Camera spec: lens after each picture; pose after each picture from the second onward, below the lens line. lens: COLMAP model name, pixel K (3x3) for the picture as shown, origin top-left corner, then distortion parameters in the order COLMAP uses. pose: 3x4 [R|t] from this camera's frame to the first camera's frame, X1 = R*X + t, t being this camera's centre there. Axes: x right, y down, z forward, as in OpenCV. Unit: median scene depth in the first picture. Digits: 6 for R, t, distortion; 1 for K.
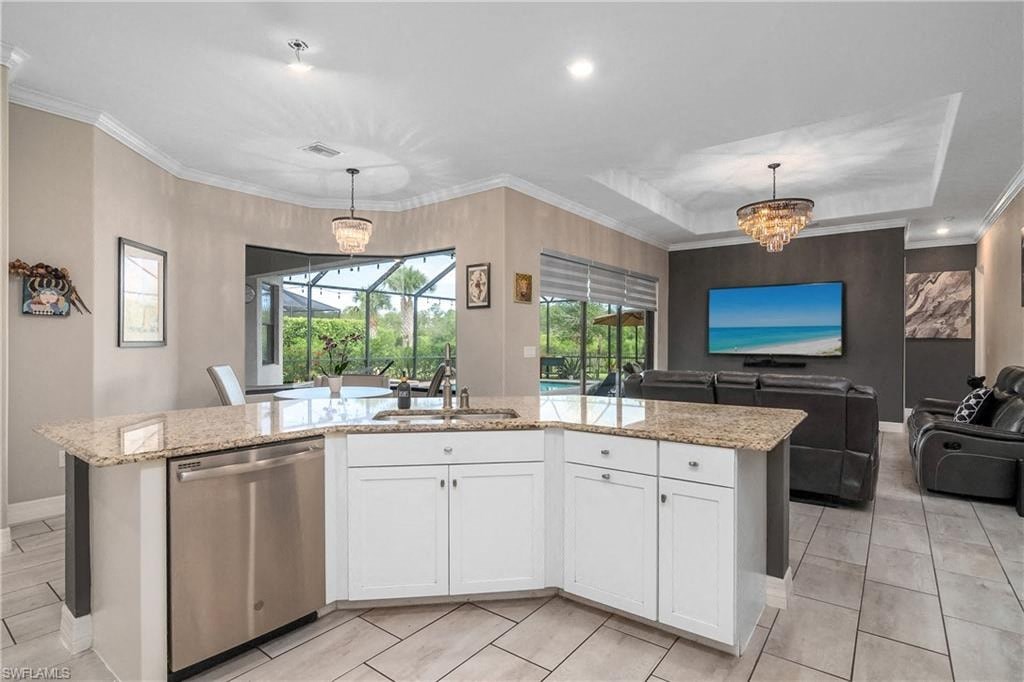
lens RADIAL K [[515.1, 0, 504.0], [0, 515.1, 344.8], [0, 0, 1]] dist [-0.023922, 0.005640]
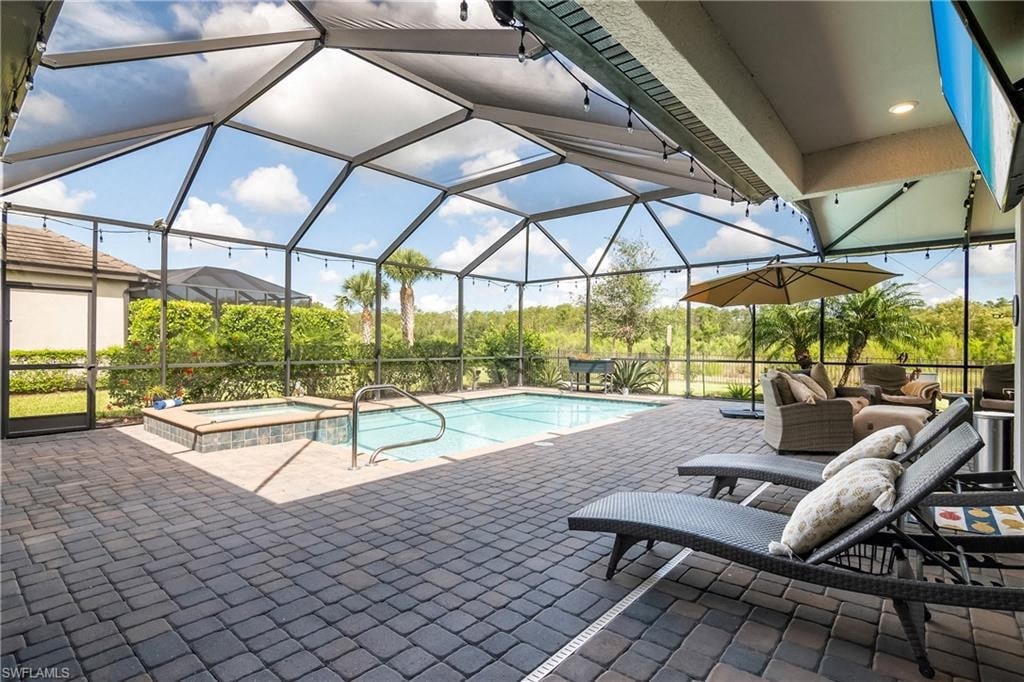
lens RADIAL K [[515.1, 0, 501.0], [0, 515.1, 343.3], [0, 0, 1]] dist [-0.023922, 0.005640]
pose [[0.998531, -0.000899, -0.054174, 0.013332], [0.000584, 0.999983, -0.005830, 0.009470], [0.054178, 0.005790, 0.998515, 0.483414]]
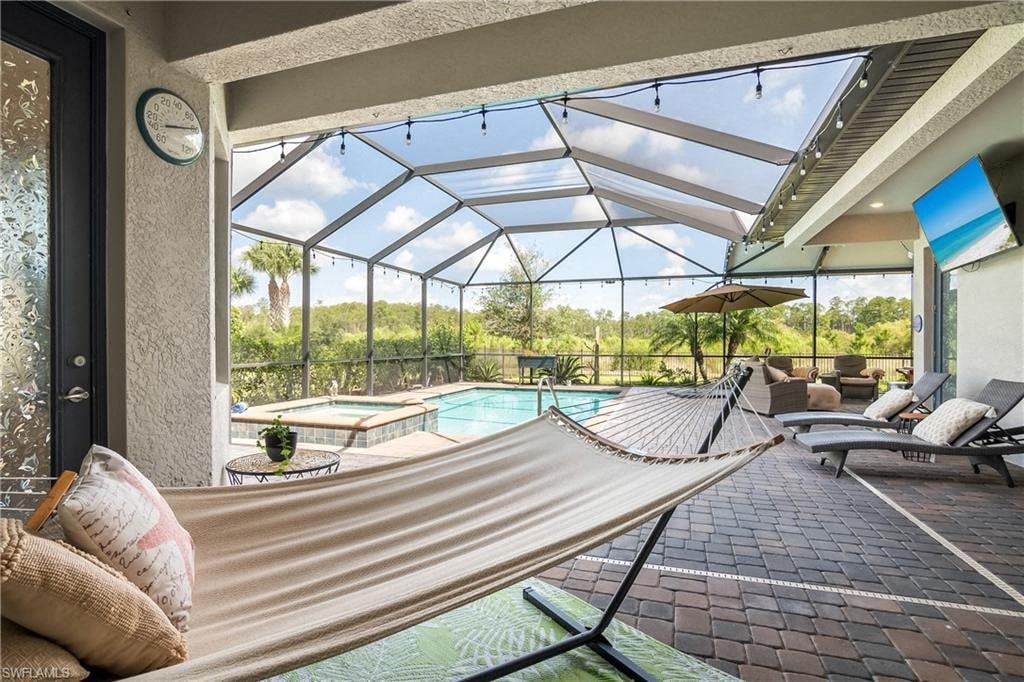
lens RADIAL K [[515.1, 0, 516.2], [0, 515.1, 342.8], [0, 0, 1]] dist [-0.023922, 0.005640]
pose [[0.945416, -0.002917, 0.325854, -0.262007], [0.003675, 0.999992, -0.001712, 0.008211], [-0.325846, 0.002816, 0.945419, 0.431034]]
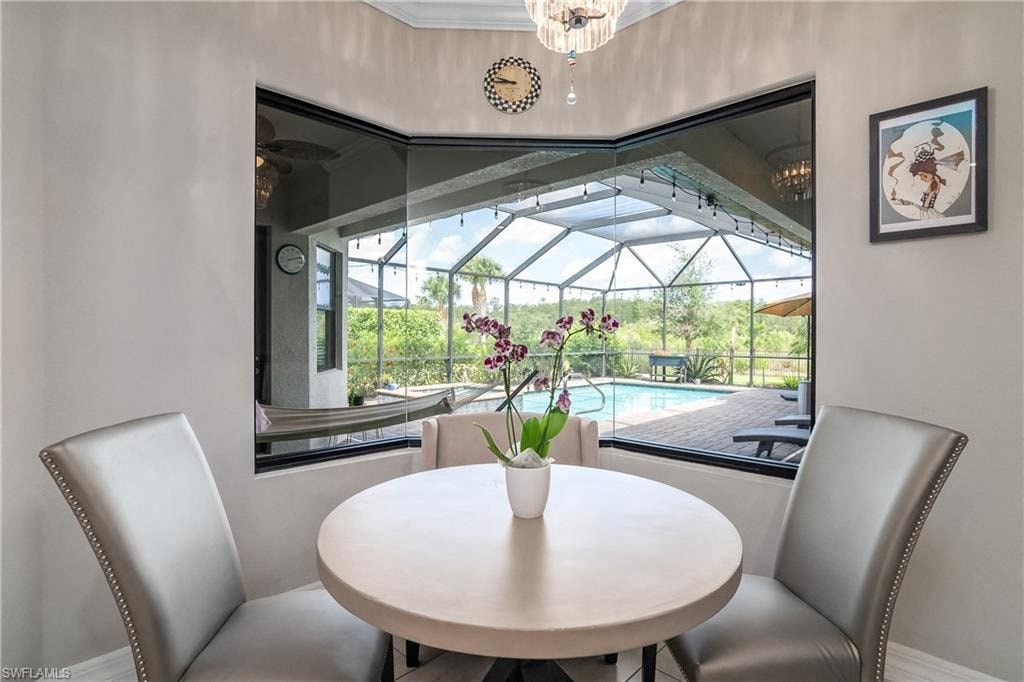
lens RADIAL K [[515.1, 0, 505.0], [0, 515.1, 338.1], [0, 0, 1]] dist [-0.023922, 0.005640]
pose [[0.994074, 0.002934, -0.108662, -0.109469], [-0.003138, 0.999994, -0.001710, -0.001889], [0.108656, 0.002041, 0.994077, 0.252666]]
